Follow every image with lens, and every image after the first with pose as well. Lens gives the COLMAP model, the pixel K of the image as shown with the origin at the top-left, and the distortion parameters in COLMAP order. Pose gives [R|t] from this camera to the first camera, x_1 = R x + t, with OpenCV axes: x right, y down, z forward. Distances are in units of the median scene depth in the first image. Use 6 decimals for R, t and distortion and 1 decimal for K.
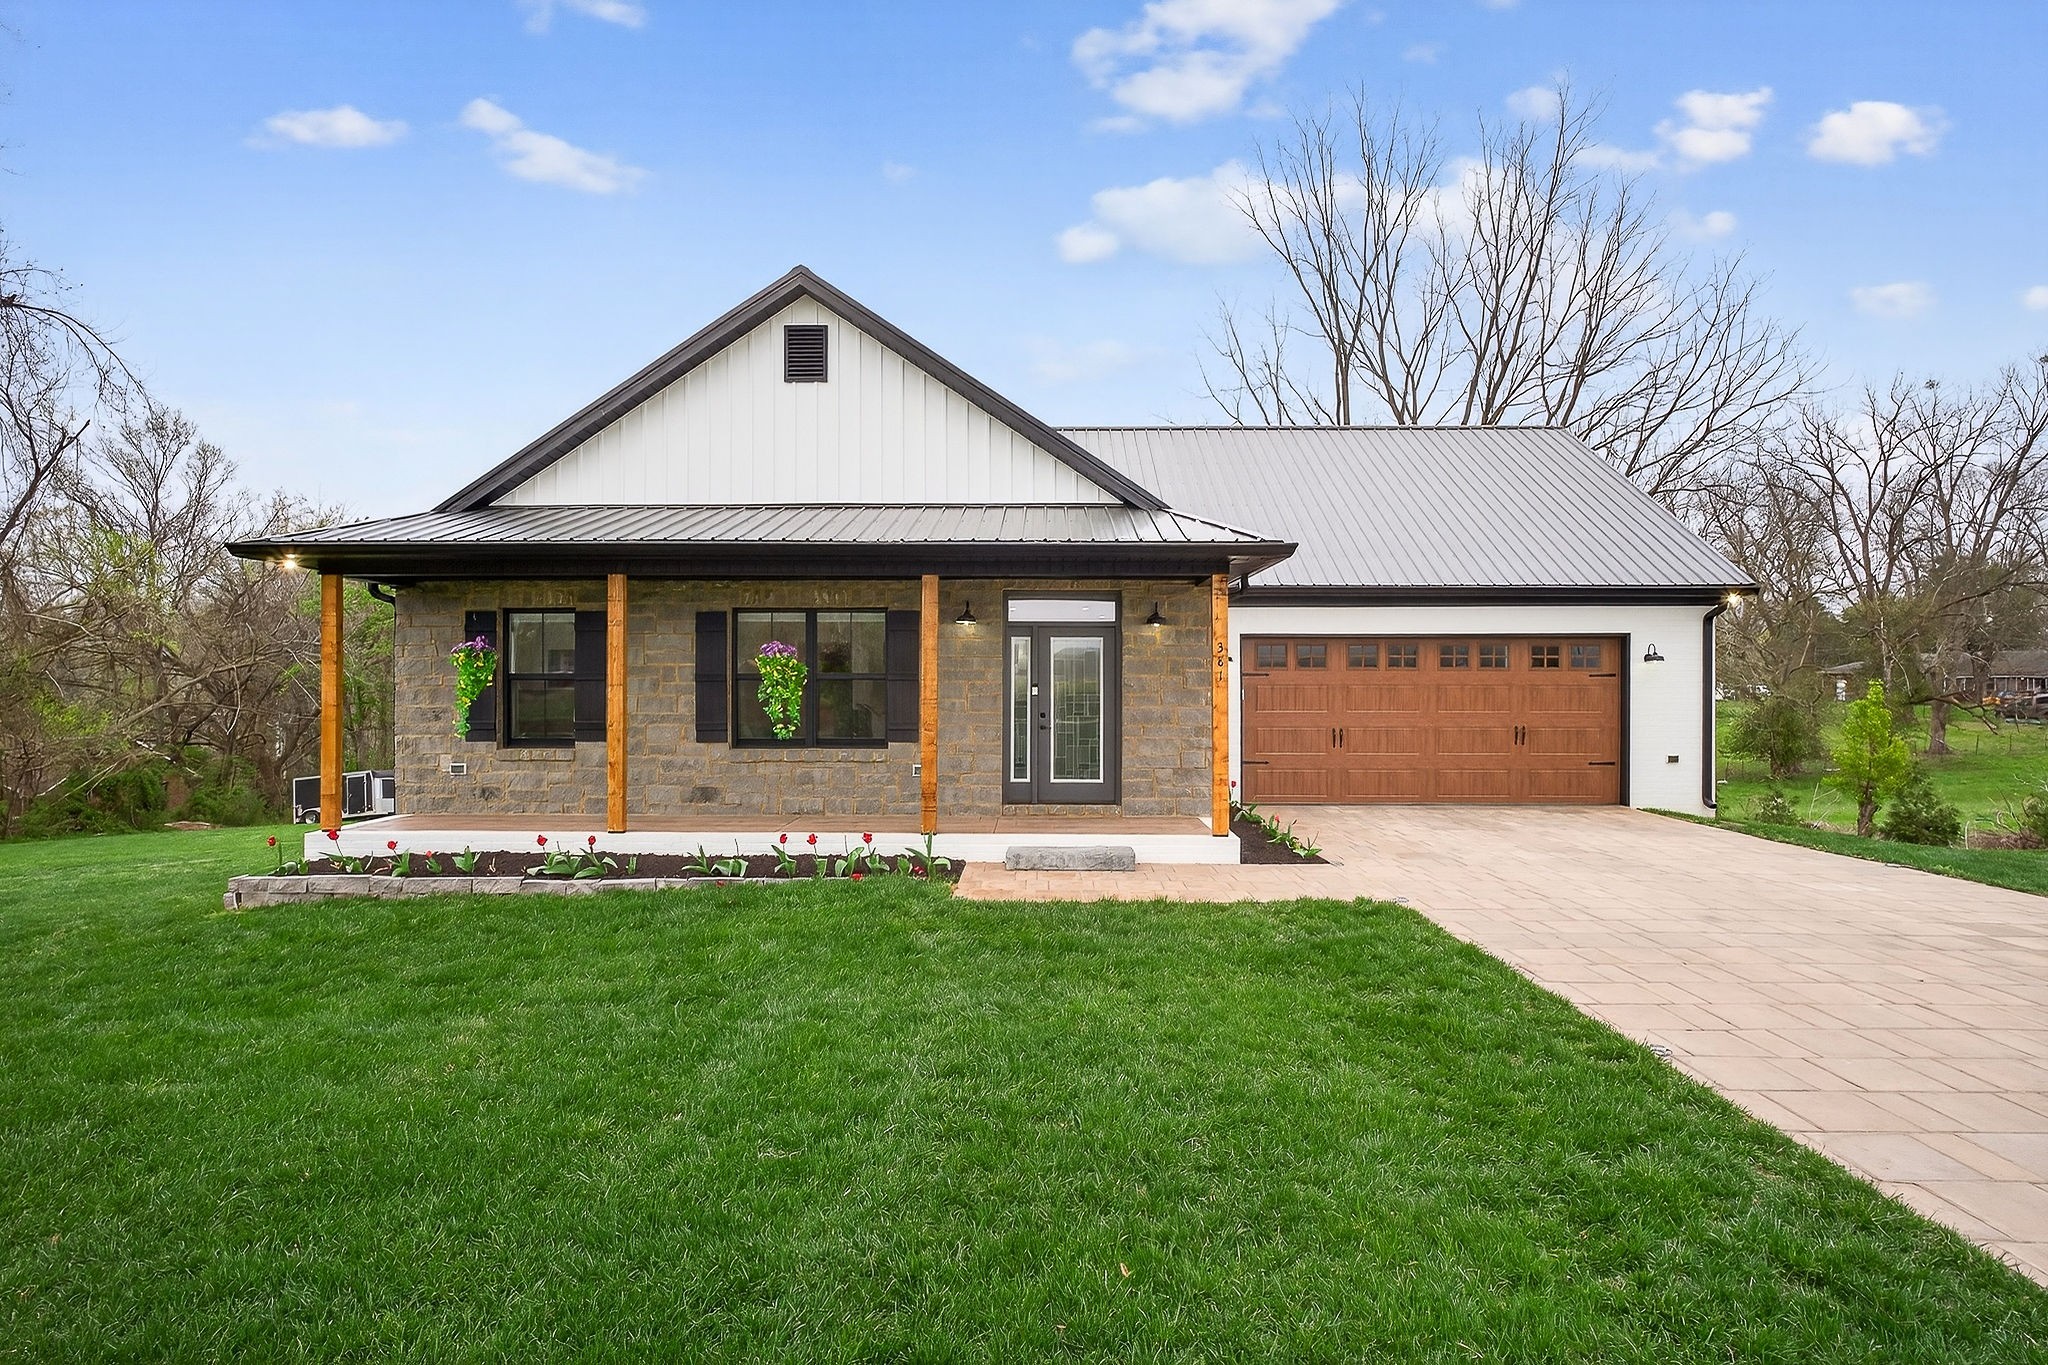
lens RADIAL K [[988.1, 0, 1024.0], [0, 988.1, 682.5], [0, 0, 1]] dist [-0.001264, -0.000682]
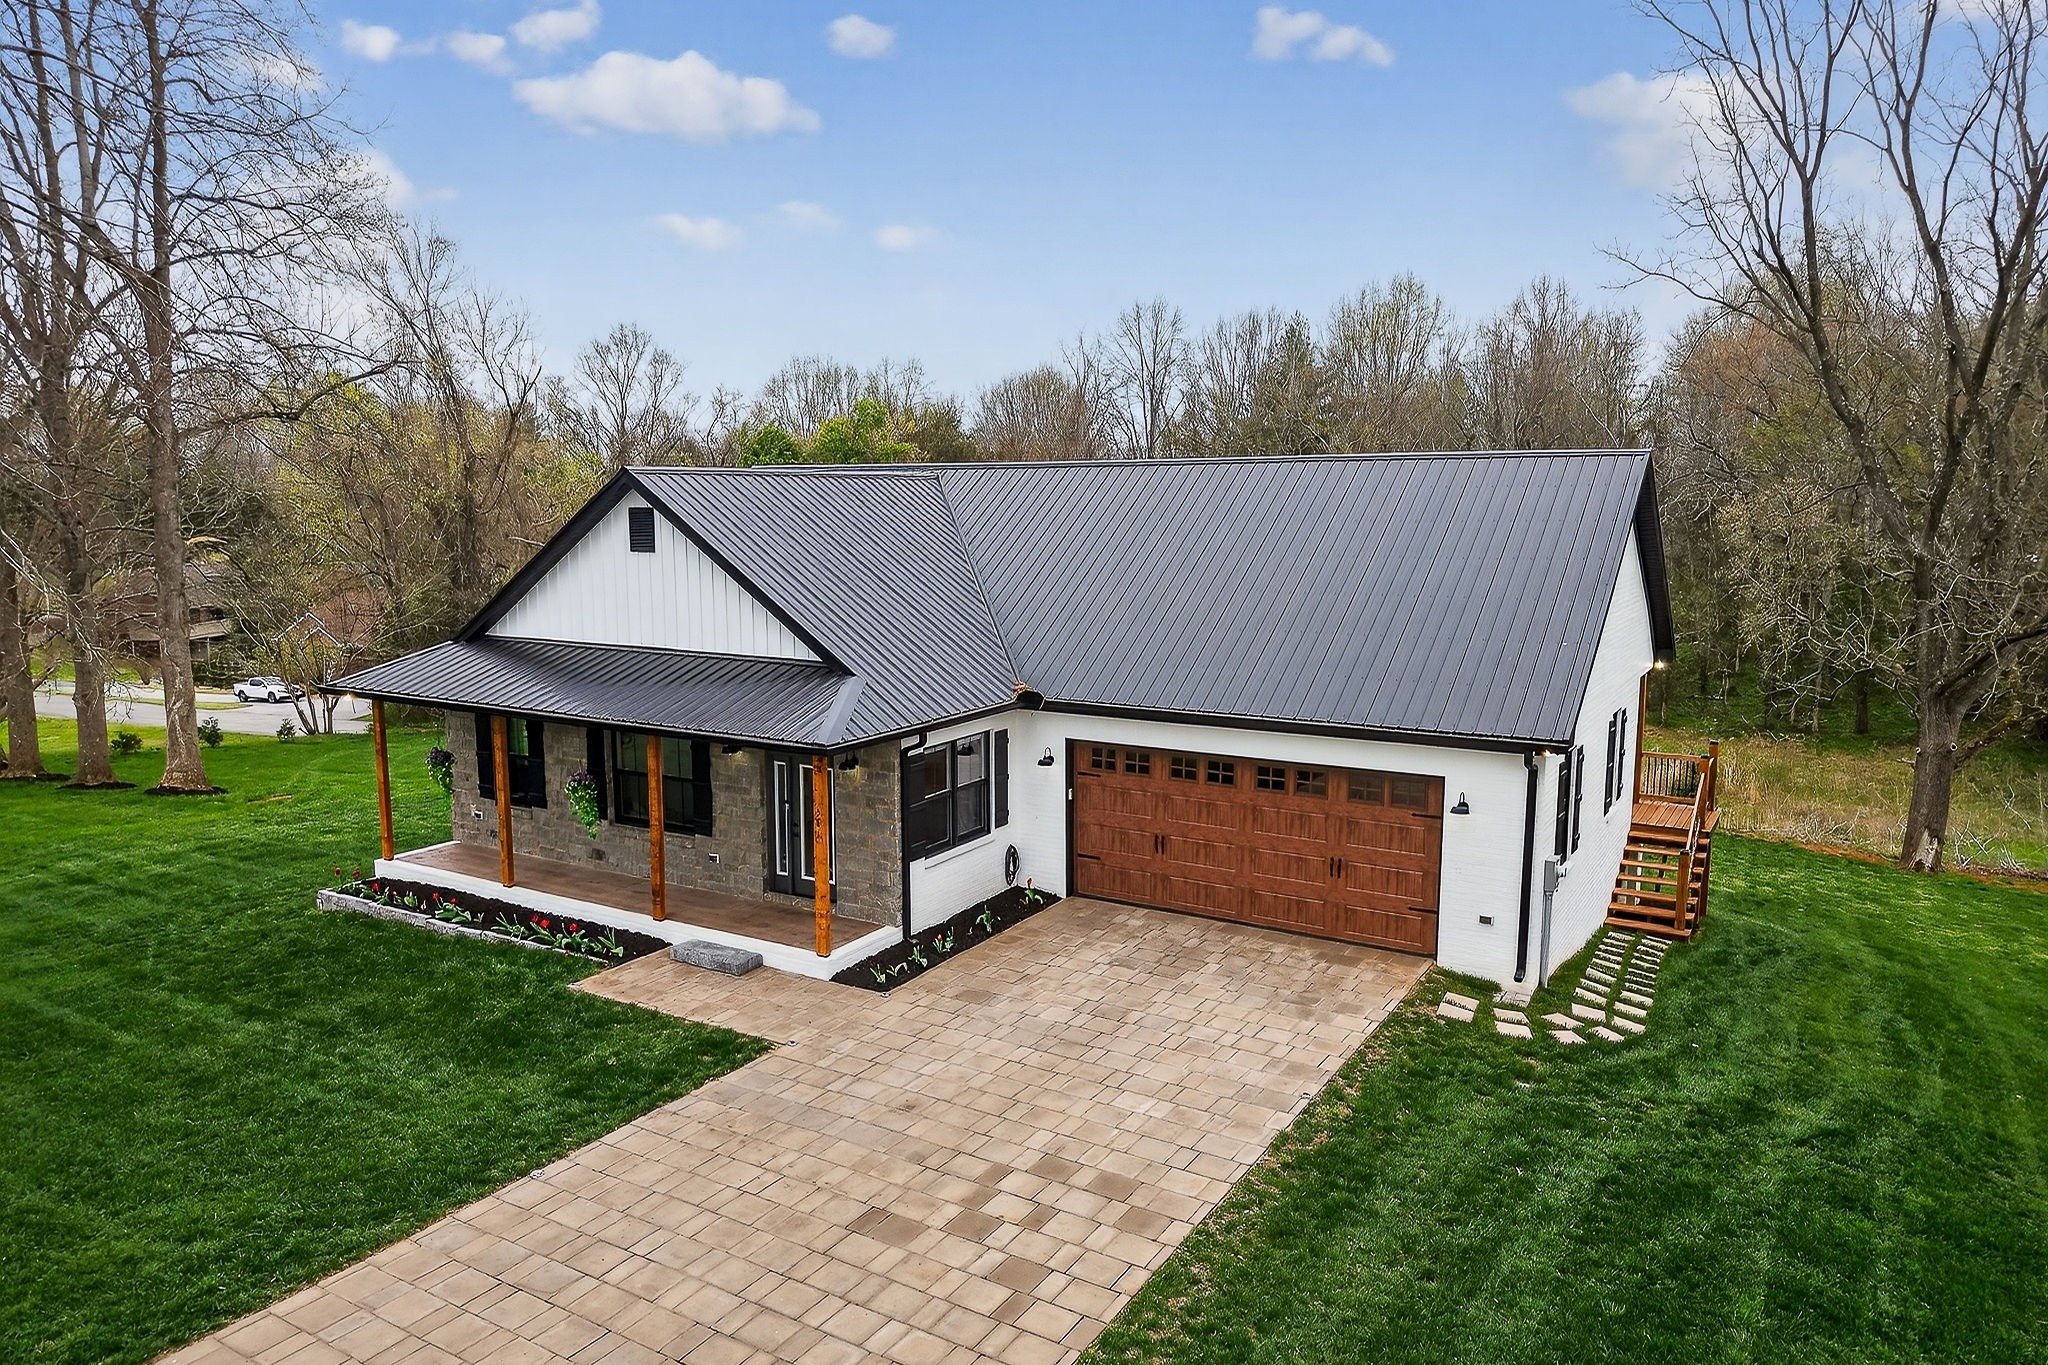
lens RADIAL K [[1276.1, 0, 1029.5], [0, 1276.1, 734.4], [0, 0, 1]] dist [0.049911, -0.000433]
pose [[0.865360, 0.086772, -0.493581, 1.072257], [0.004247, 0.983591, 0.180362, -0.372751], [0.501133, -0.158174, 0.850792, -0.210069]]
